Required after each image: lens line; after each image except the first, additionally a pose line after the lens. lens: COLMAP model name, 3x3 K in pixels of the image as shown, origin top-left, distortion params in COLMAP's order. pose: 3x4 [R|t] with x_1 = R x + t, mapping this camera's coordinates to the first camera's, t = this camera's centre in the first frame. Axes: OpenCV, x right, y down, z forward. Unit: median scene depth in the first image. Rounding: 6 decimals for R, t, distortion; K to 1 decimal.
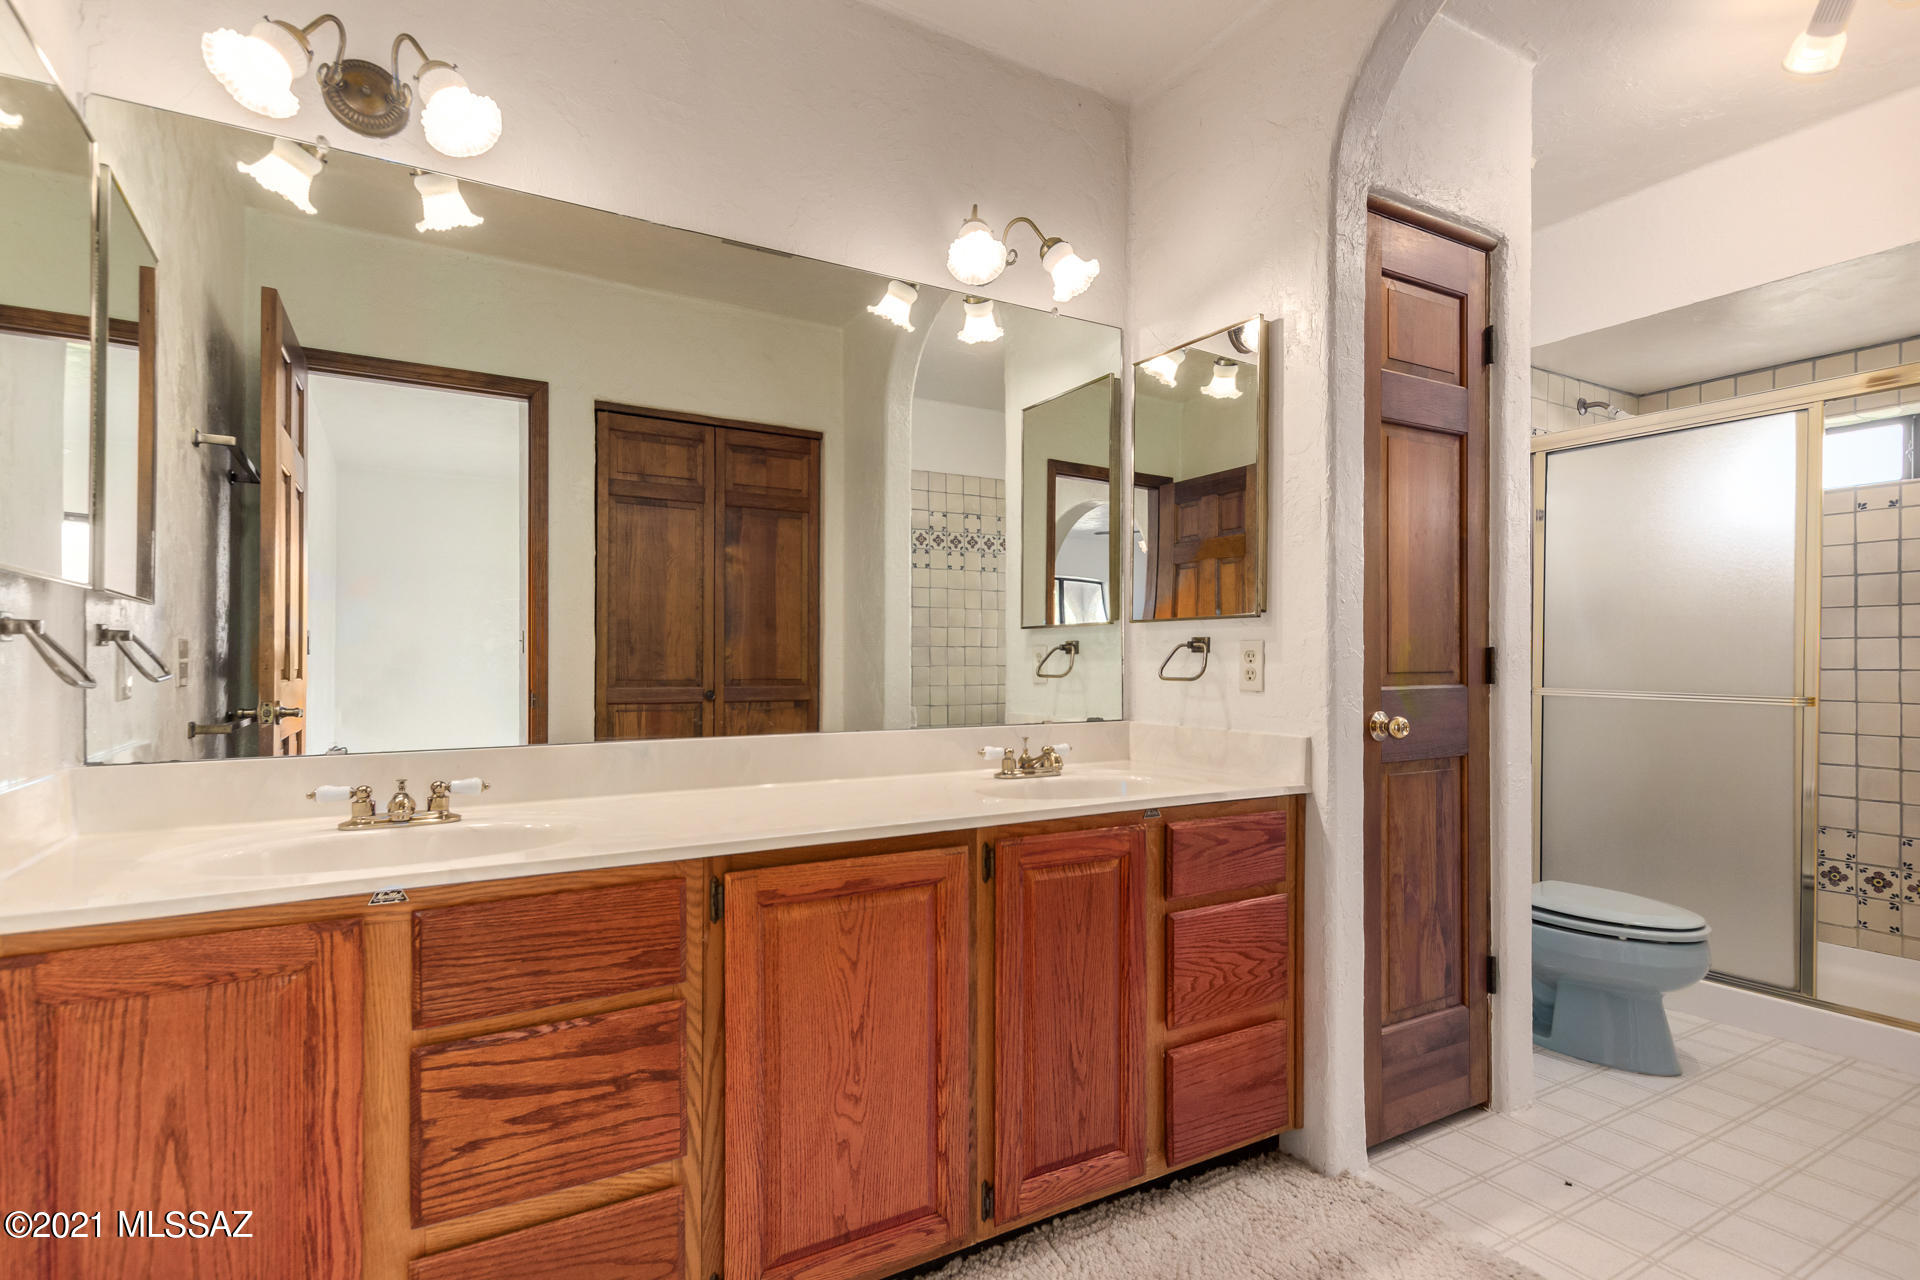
lens RADIAL K [[929.5, 0, 959.6], [0, 929.5, 654.0], [0, 0, 1]] dist [0.006008, 0.000283]
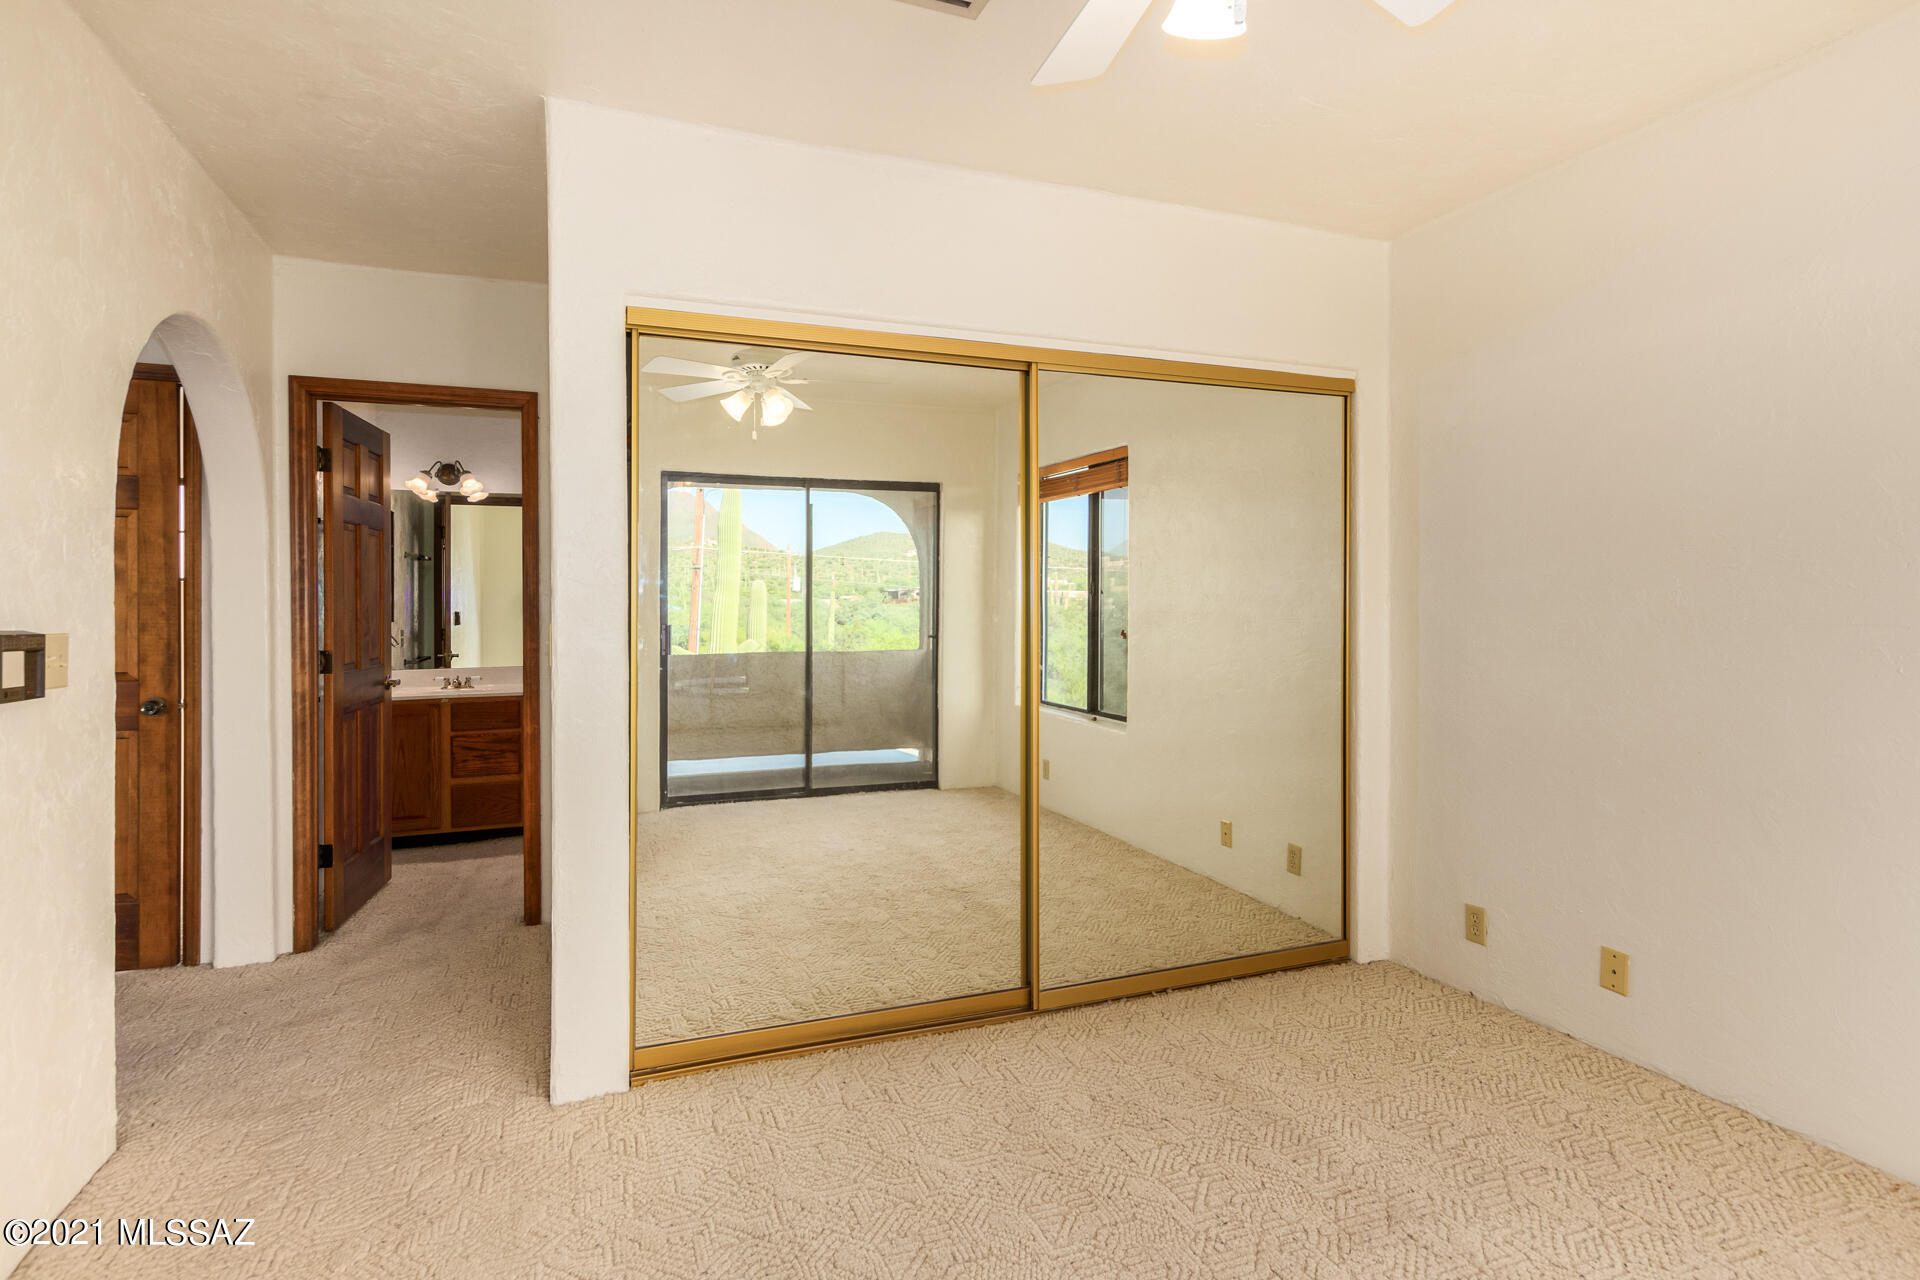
lens RADIAL K [[929.5, 0, 958.4], [0, 929.5, 624.6], [0, 0, 1]] dist [0.006008, 0.000283]
pose [[0.988405, 0.007083, -0.151677, 2.267497], [-0.003830, 0.999757, 0.021727, -0.181029], [0.151794, -0.020894, 0.988191, -2.748176]]
